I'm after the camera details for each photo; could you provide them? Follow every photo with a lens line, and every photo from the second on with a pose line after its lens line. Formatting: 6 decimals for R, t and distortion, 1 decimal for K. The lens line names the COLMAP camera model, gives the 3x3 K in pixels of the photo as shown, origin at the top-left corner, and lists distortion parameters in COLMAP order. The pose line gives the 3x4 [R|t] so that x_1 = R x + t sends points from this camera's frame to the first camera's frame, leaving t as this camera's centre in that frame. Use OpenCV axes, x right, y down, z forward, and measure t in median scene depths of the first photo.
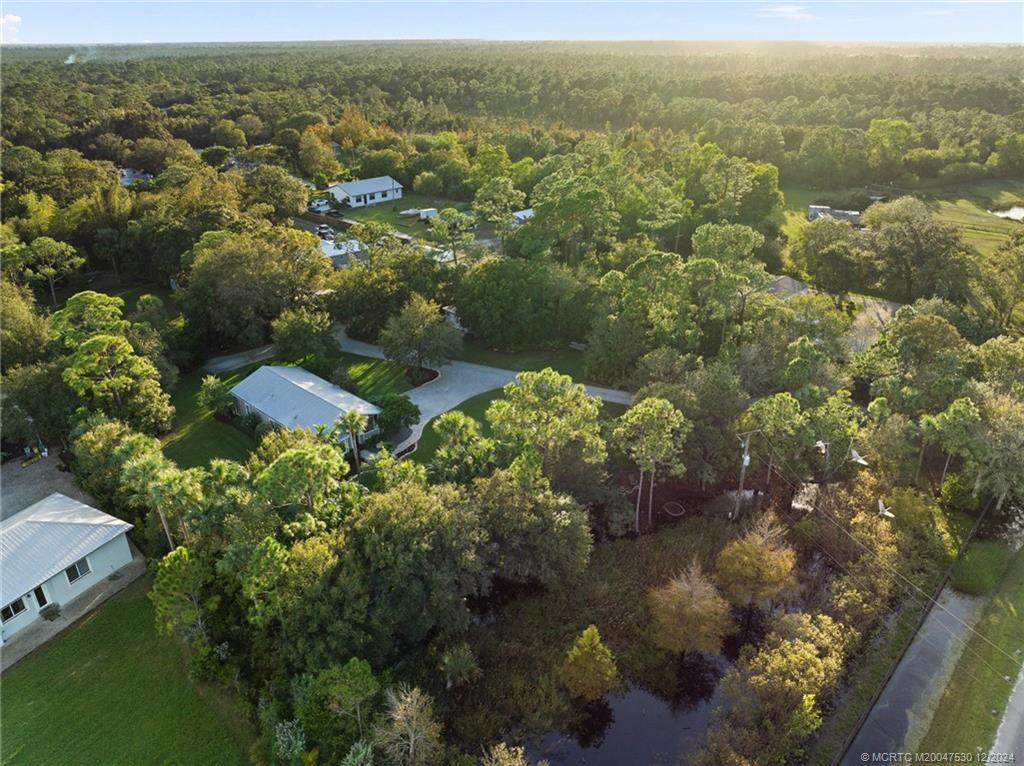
lens RADIAL K [[722.8, 0, 512.0], [0, 722.8, 383.0], [0, 0, 1]] dist [-0.016521, -0.046591]
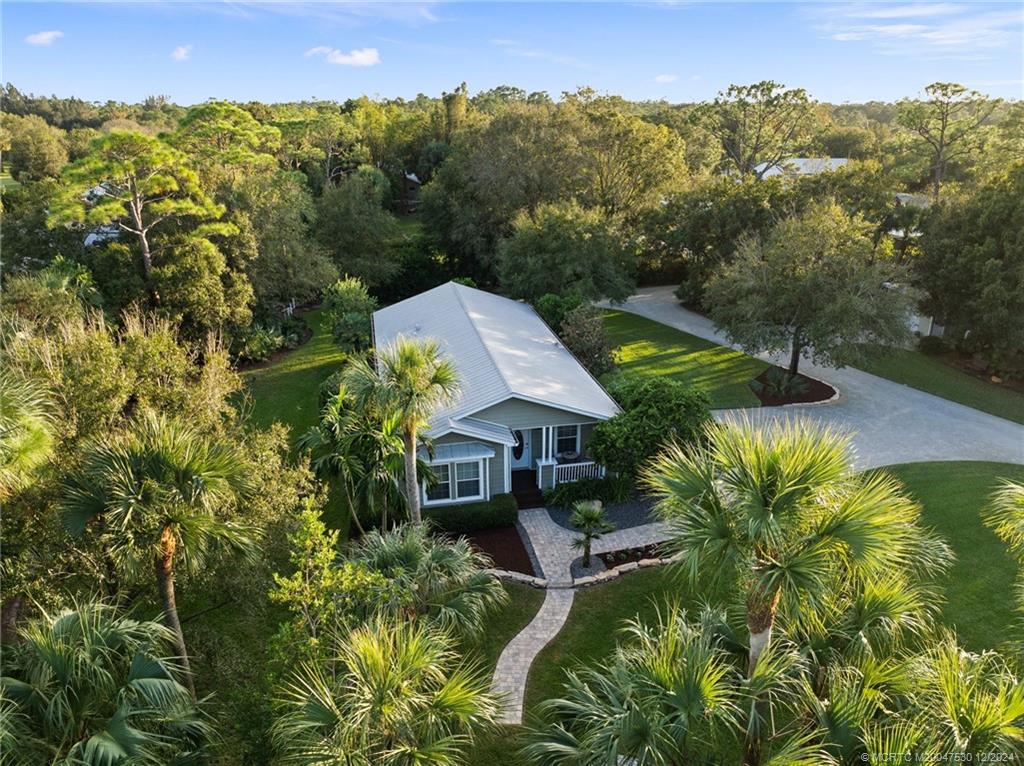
lens RADIAL K [[722.8, 0, 512.0], [0, 722.8, 383.0], [0, 0, 1]] dist [-0.016521, -0.046591]
pose [[0.817029, 0.208834, -0.537450, -0.046680], [-0.254462, 0.967019, -0.011083, 0.047420], [0.517410, 0.145816, 0.843223, 0.806373]]
